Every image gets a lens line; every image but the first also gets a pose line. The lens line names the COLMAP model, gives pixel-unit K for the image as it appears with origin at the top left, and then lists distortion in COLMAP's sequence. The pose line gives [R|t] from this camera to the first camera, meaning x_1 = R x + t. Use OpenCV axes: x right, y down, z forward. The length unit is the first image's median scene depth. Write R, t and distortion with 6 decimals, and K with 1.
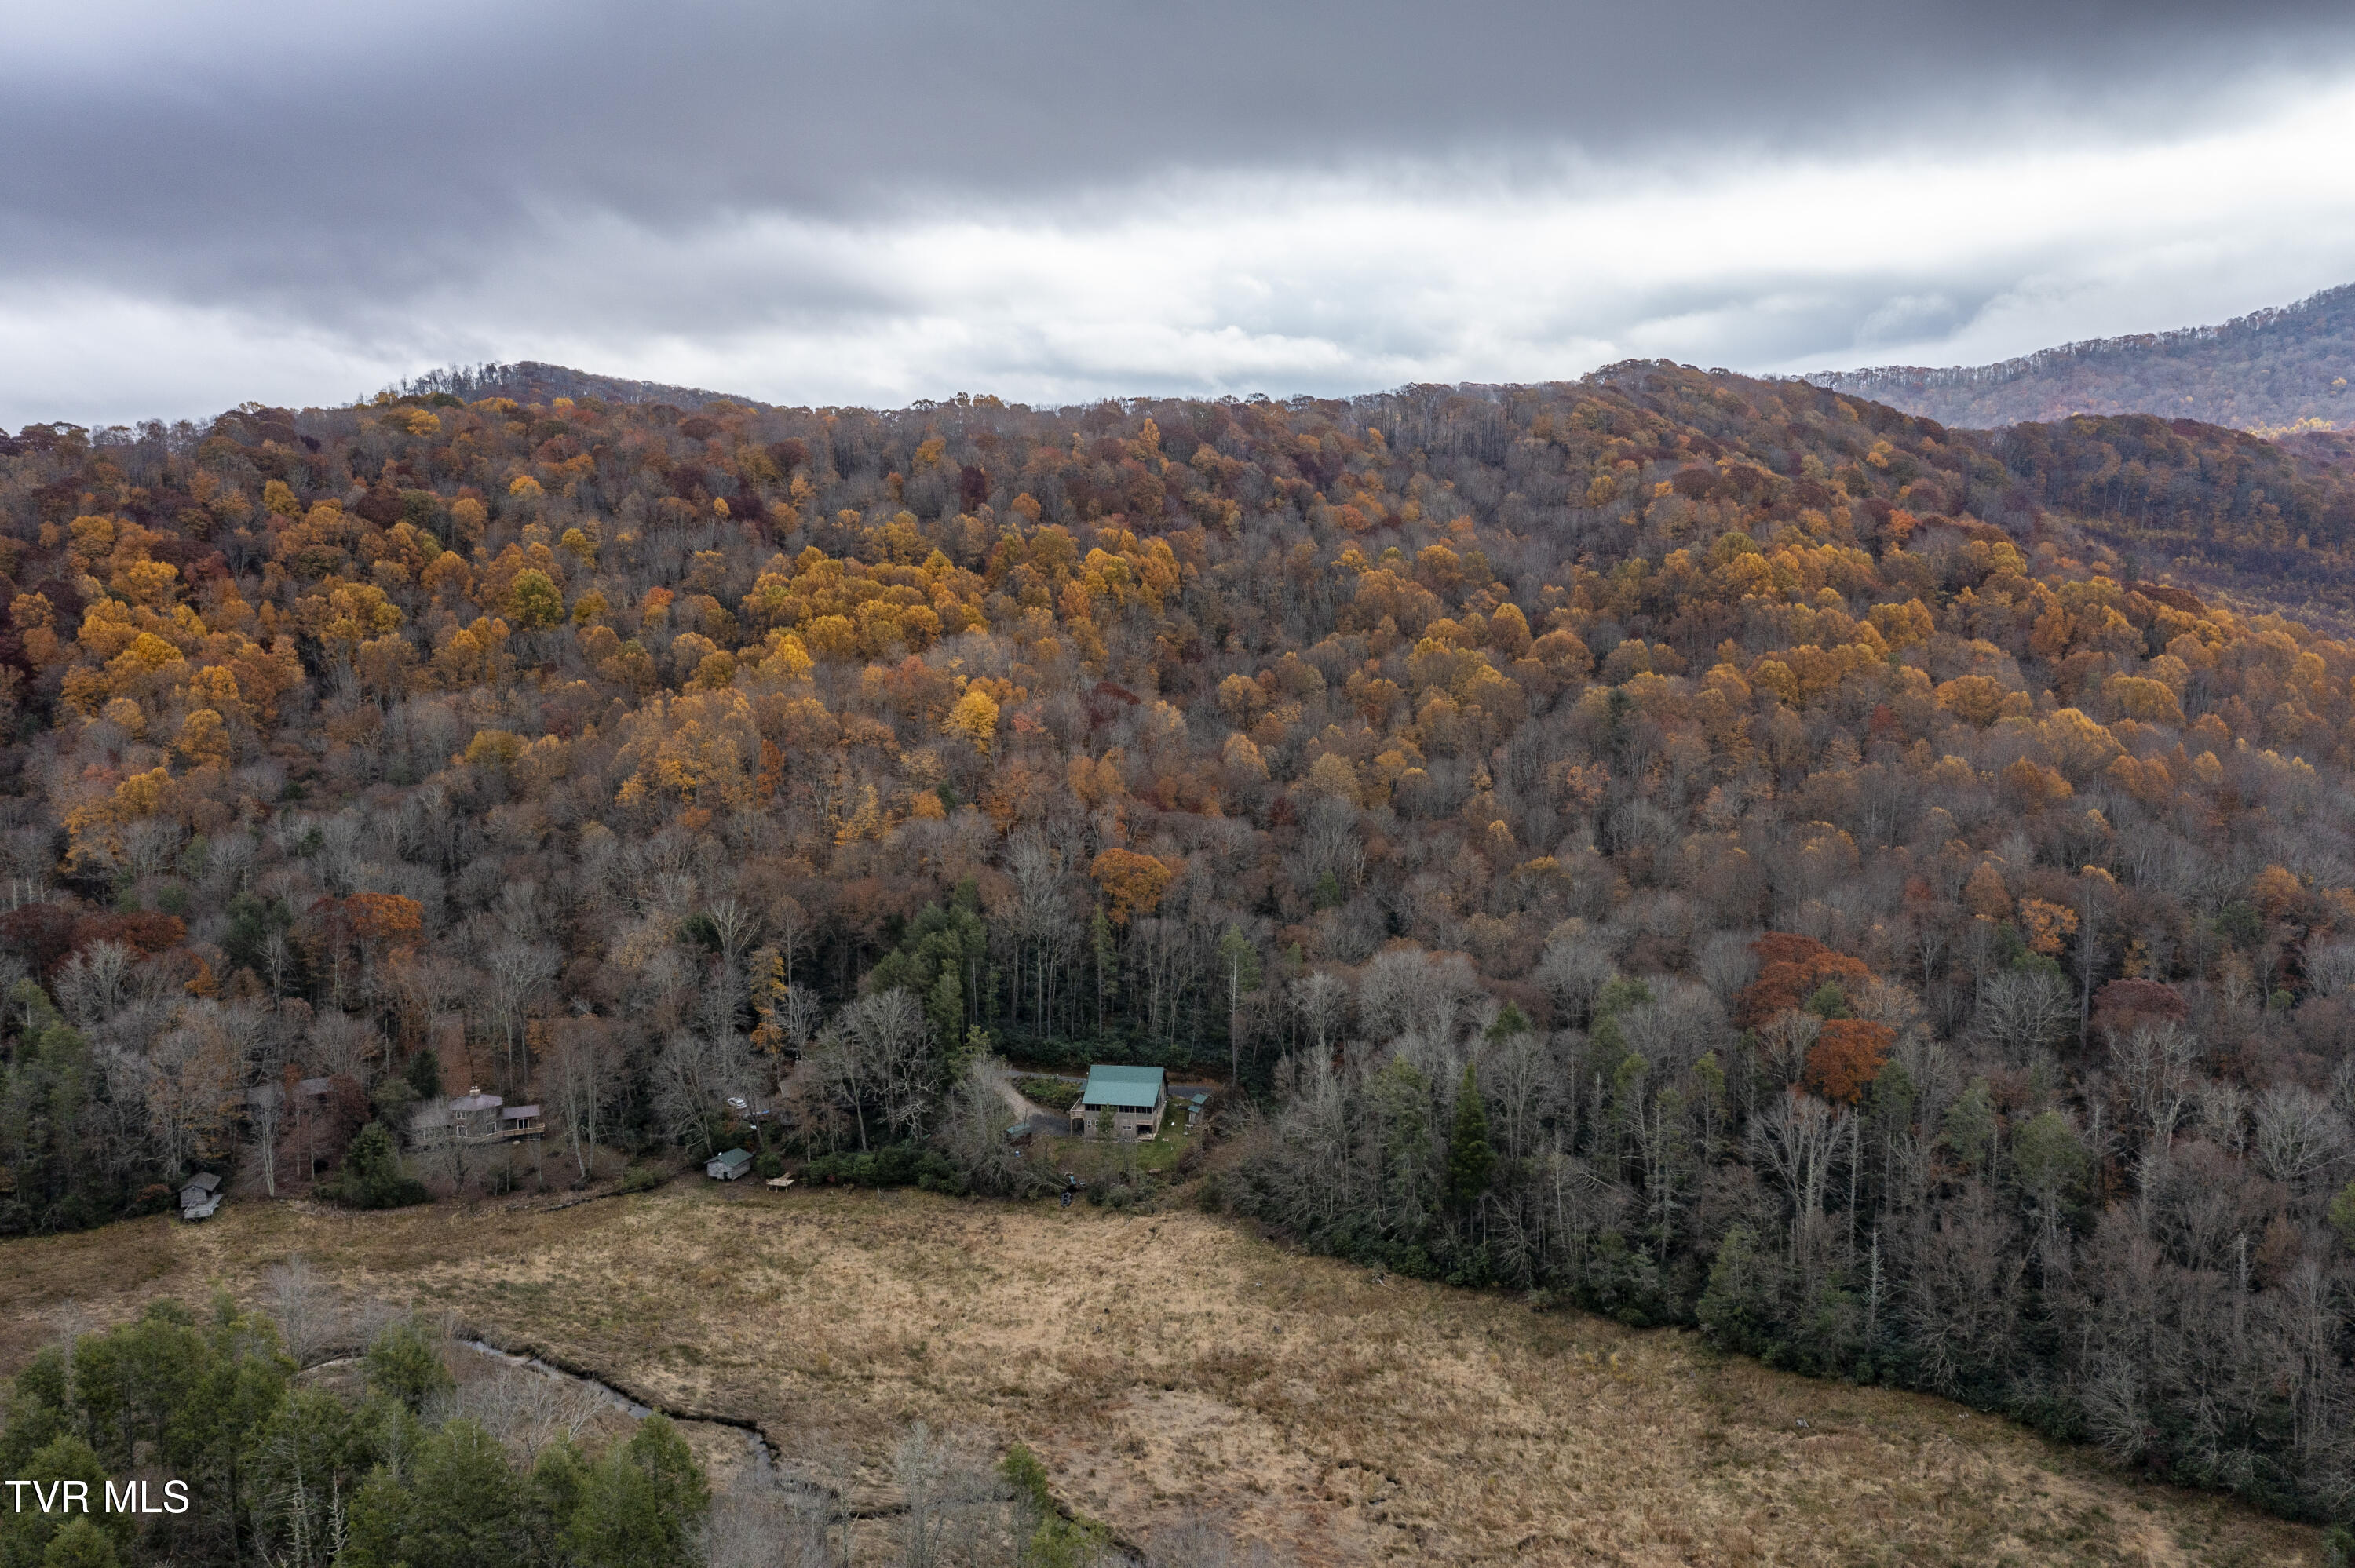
lens RADIAL K [[1865.4, 0, 1160.2], [0, 1865.4, 772.7], [0, 0, 1]] dist [-0.013462, 0.007460]
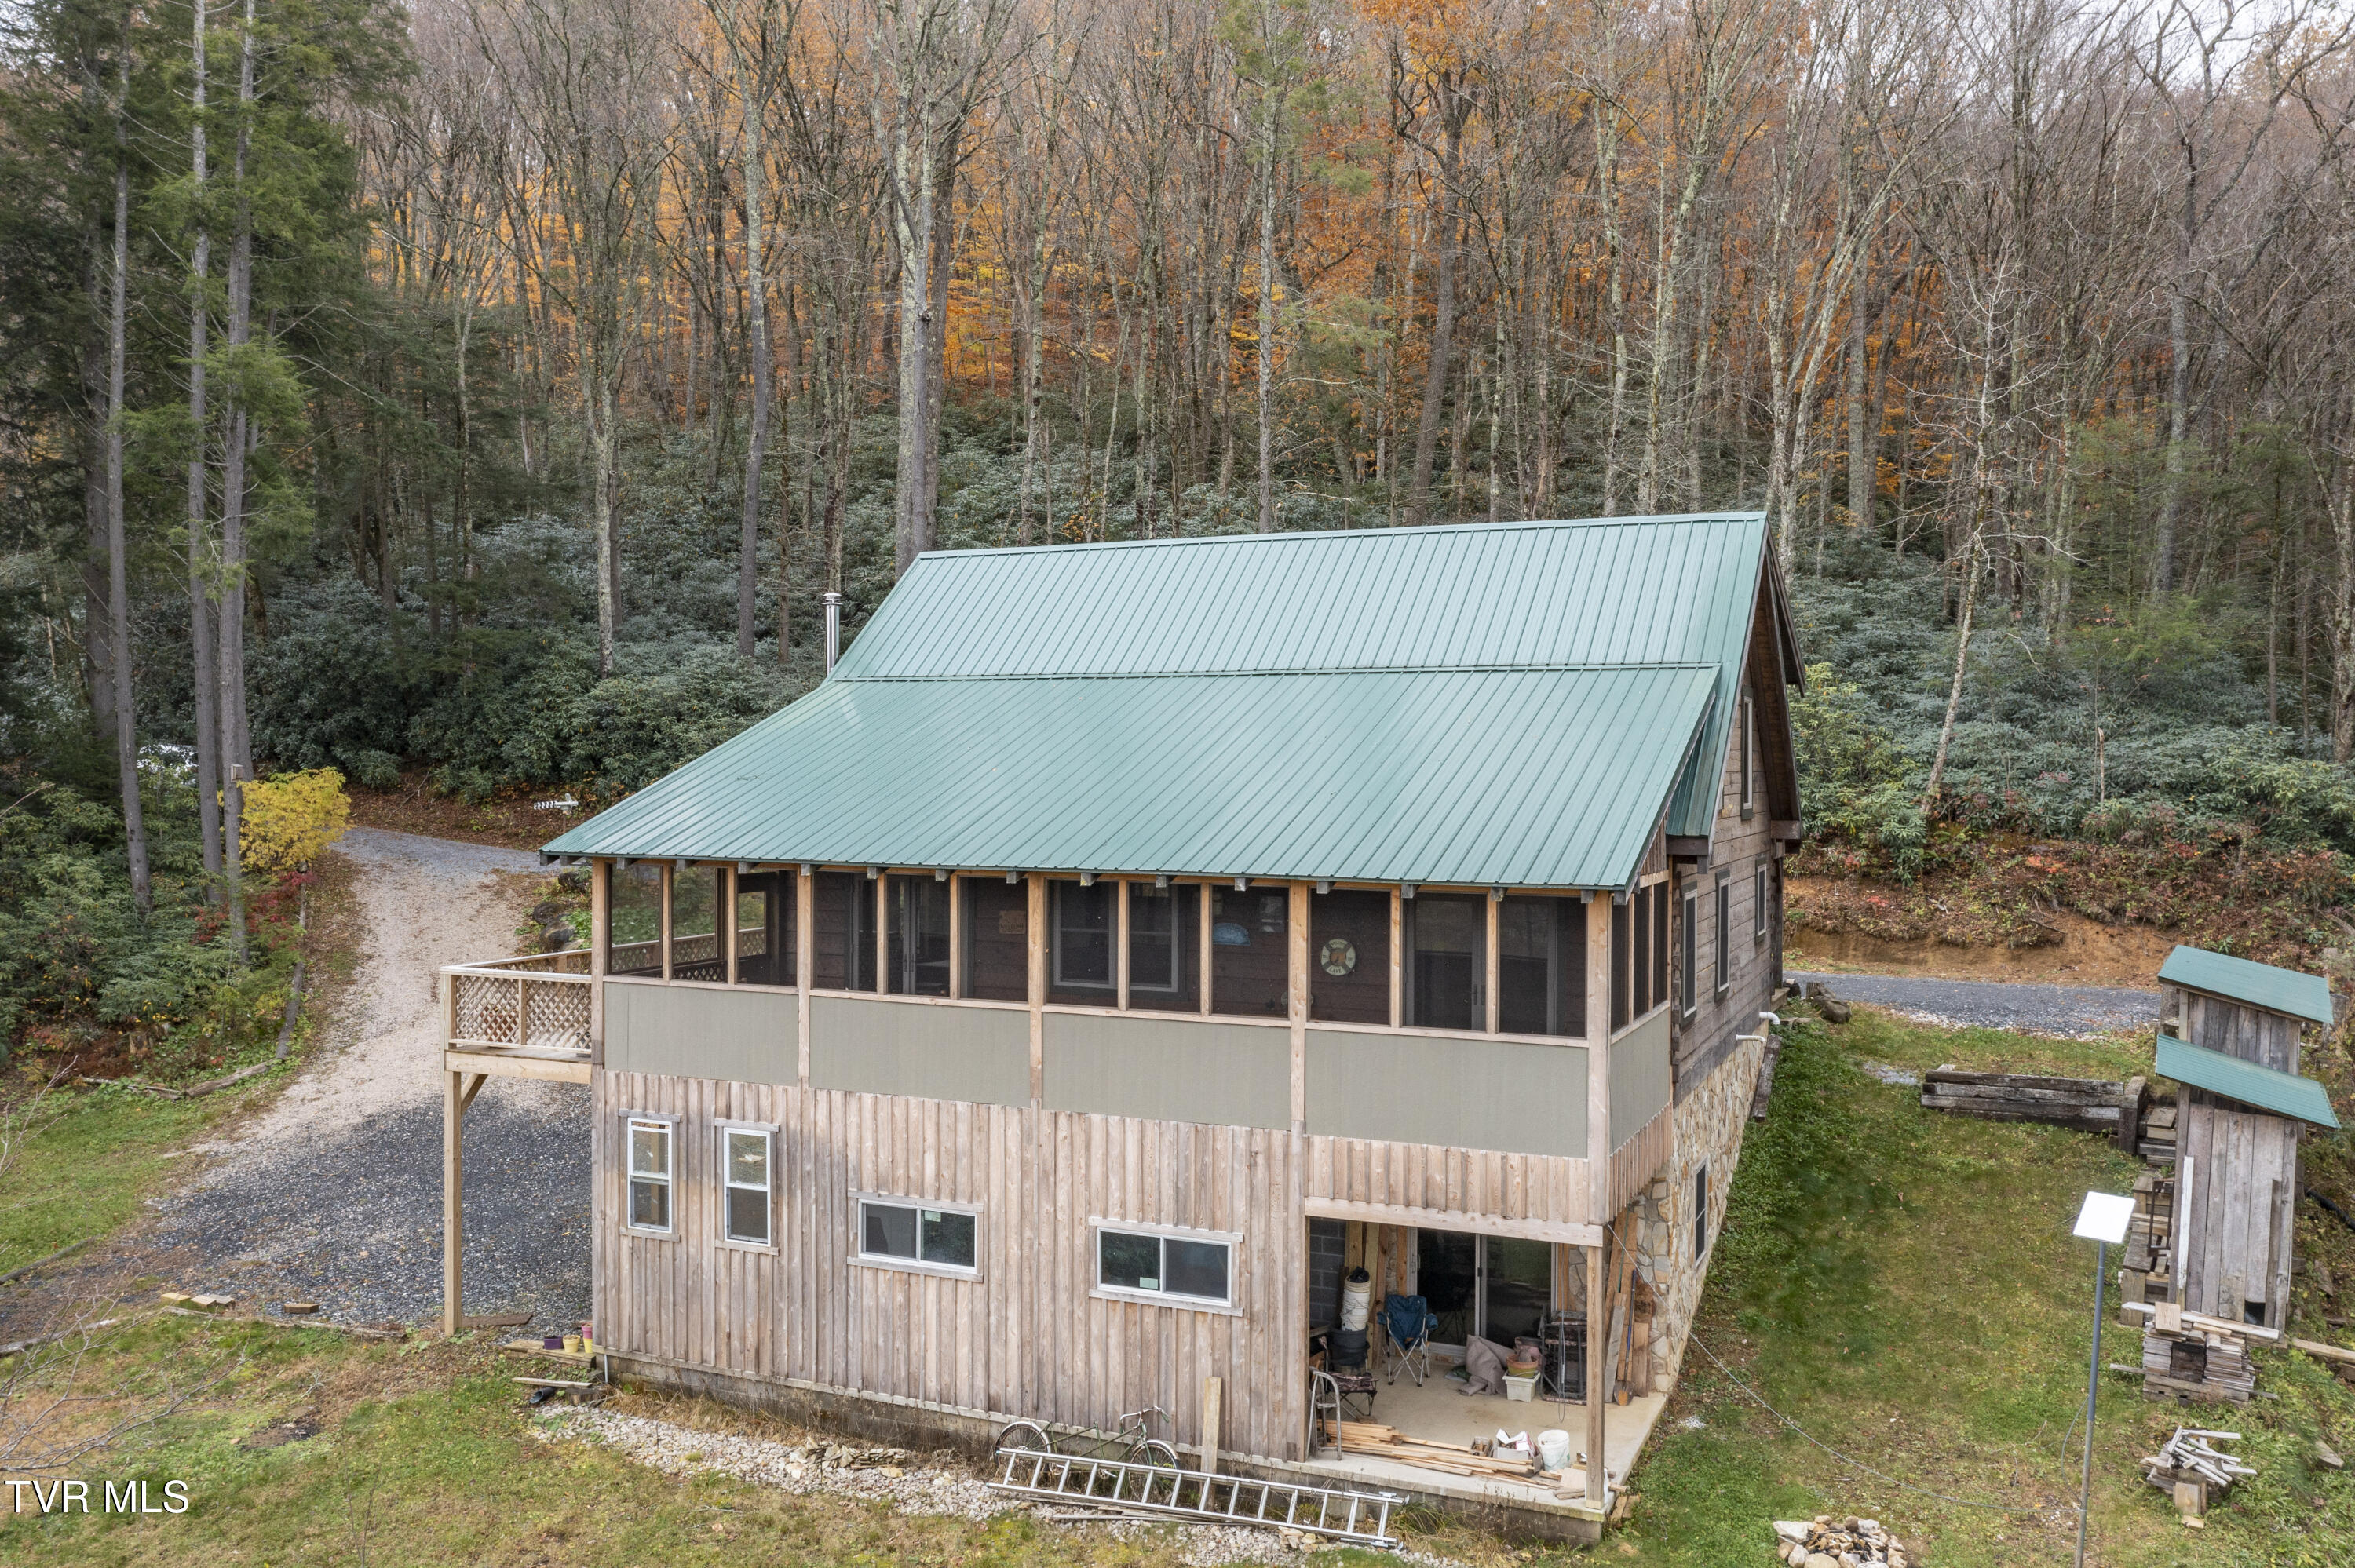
lens RADIAL K [[1865.4, 0, 1169.3], [0, 1865.4, 793.5], [0, 0, 1]] dist [-0.013462, 0.007460]
pose [[0.970627, 0.015781, -0.240070, -0.002588], [-0.039069, 0.994940, -0.092561, 0.135031], [0.237394, 0.099221, 0.966333, 0.702464]]
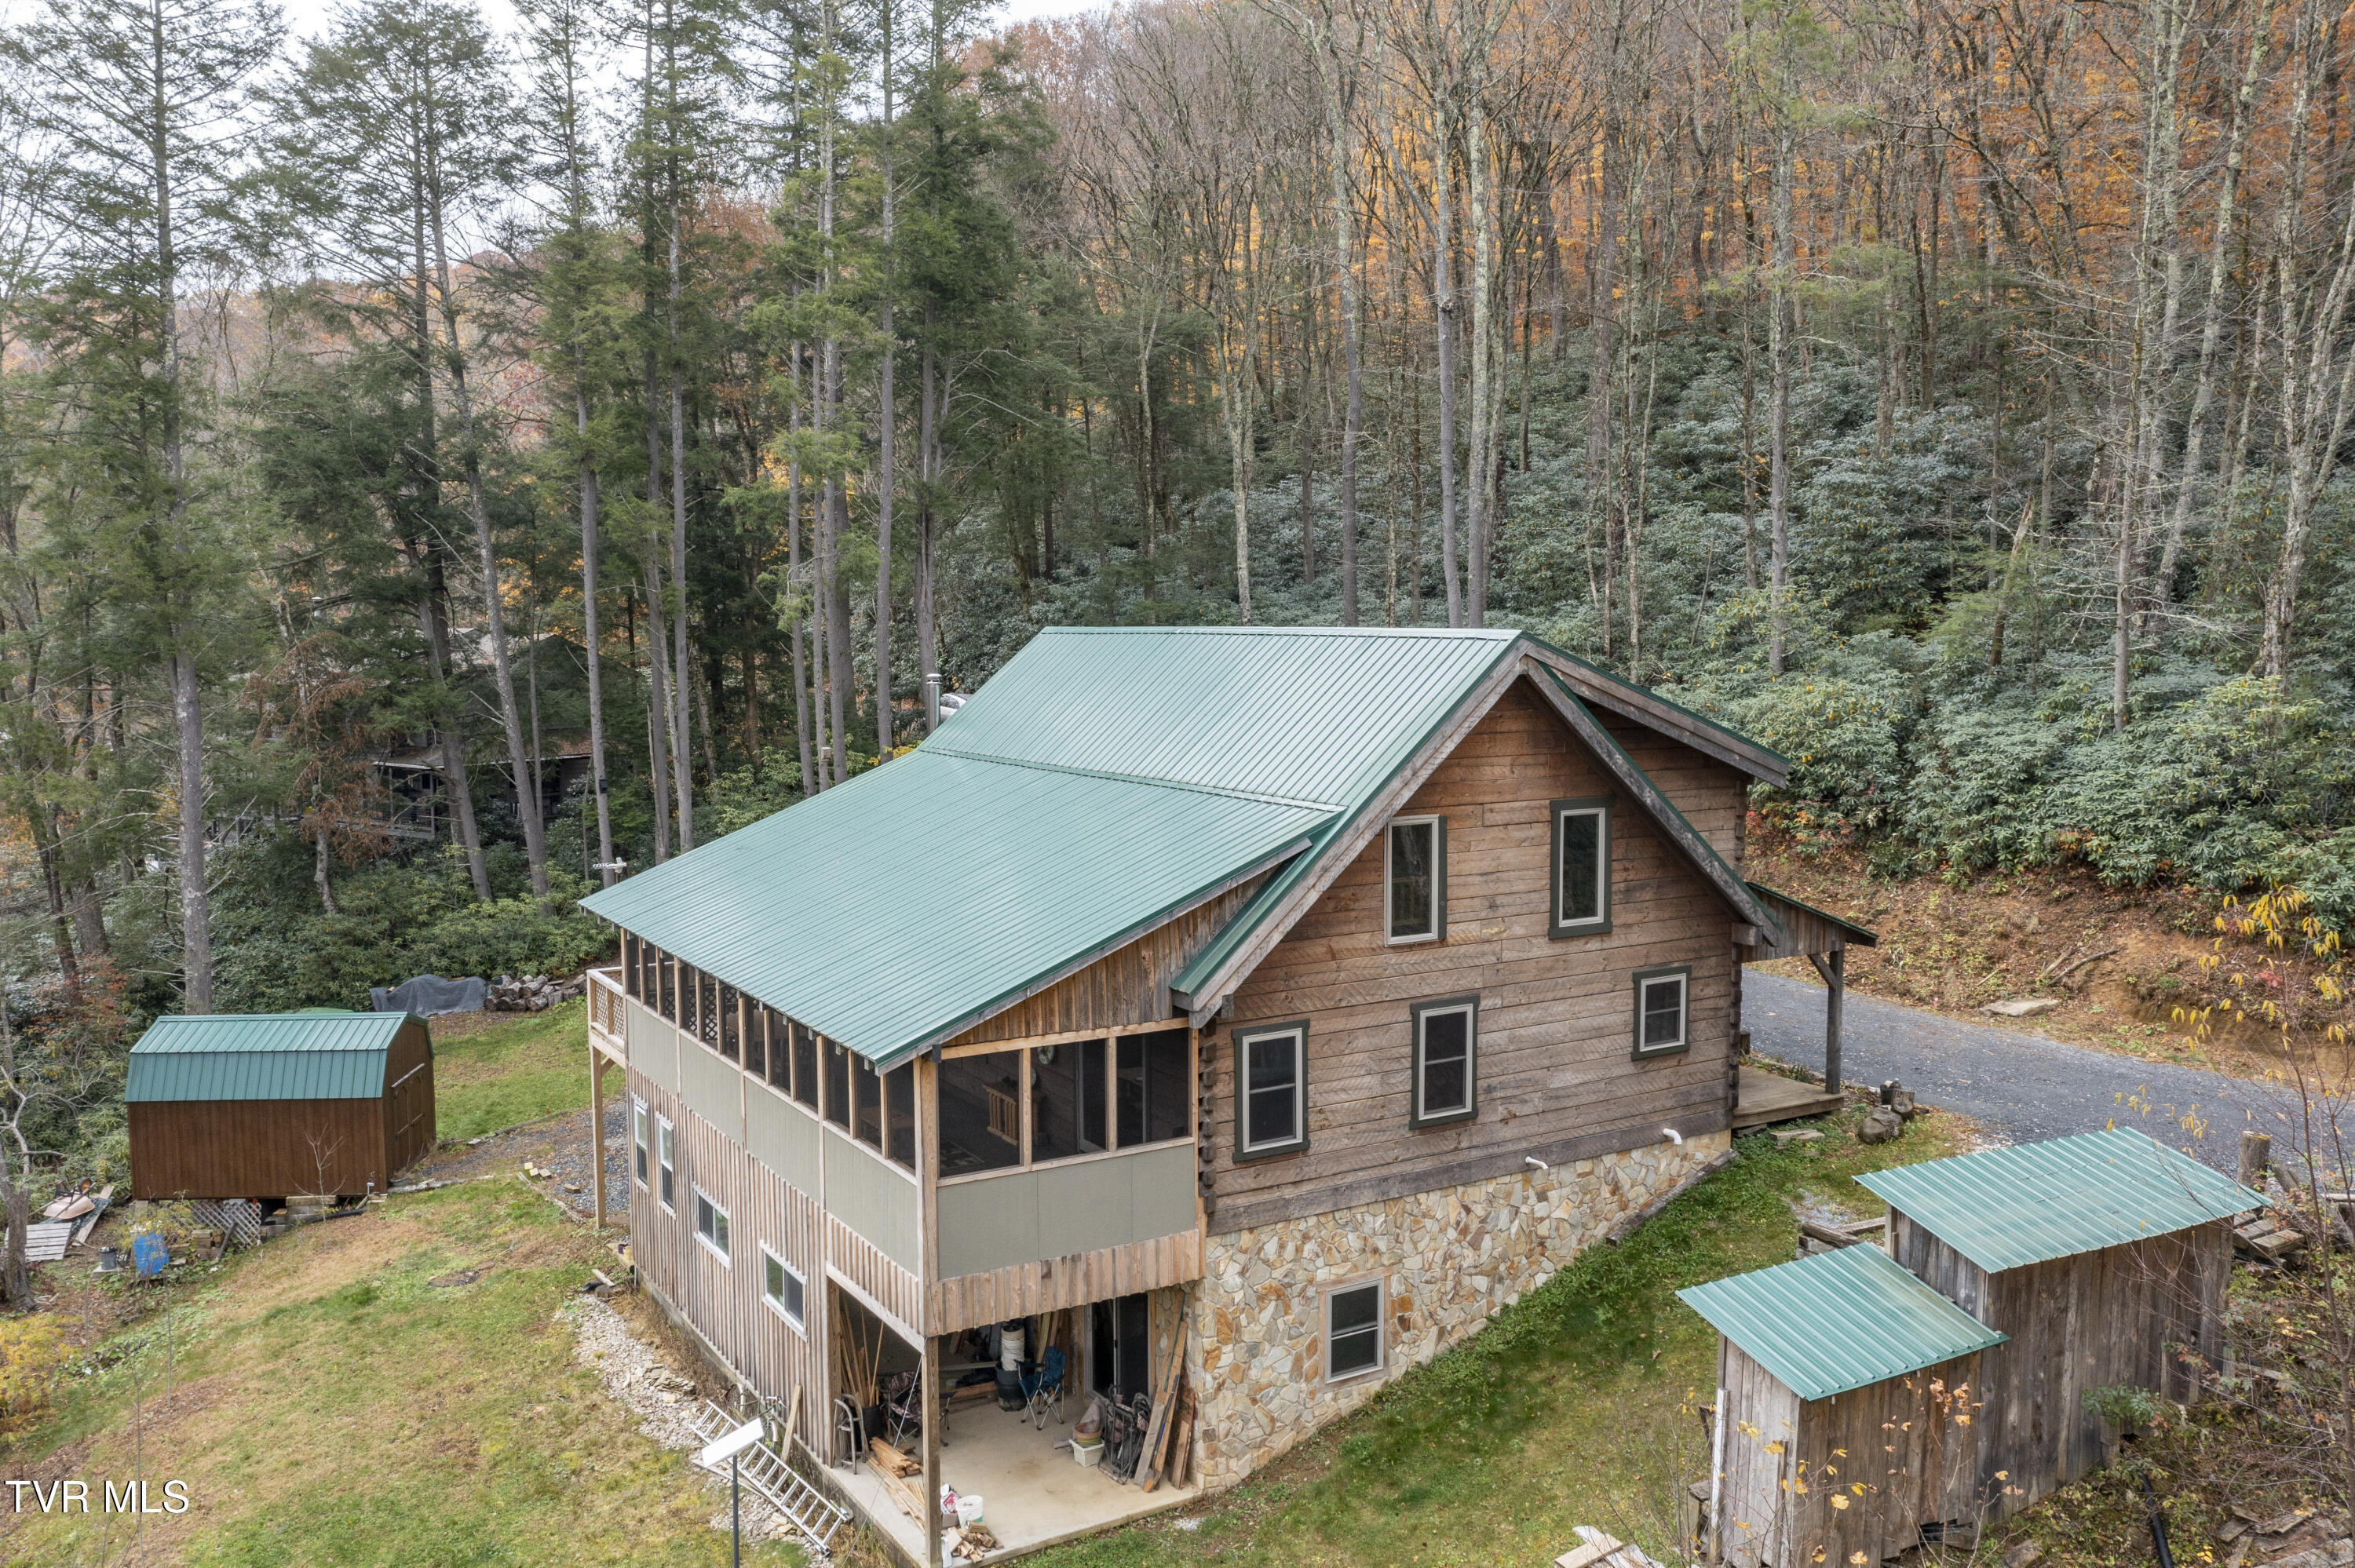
lens RADIAL K [[1865.4, 0, 1167.6], [0, 1865.4, 763.5], [0, 0, 1]] dist [-0.013462, 0.007460]
pose [[0.662628, 0.066868, -0.745957, 0.036059], [-0.084315, 0.996335, 0.014416, 0.124308], [0.744187, 0.053343, 0.665838, 0.716860]]
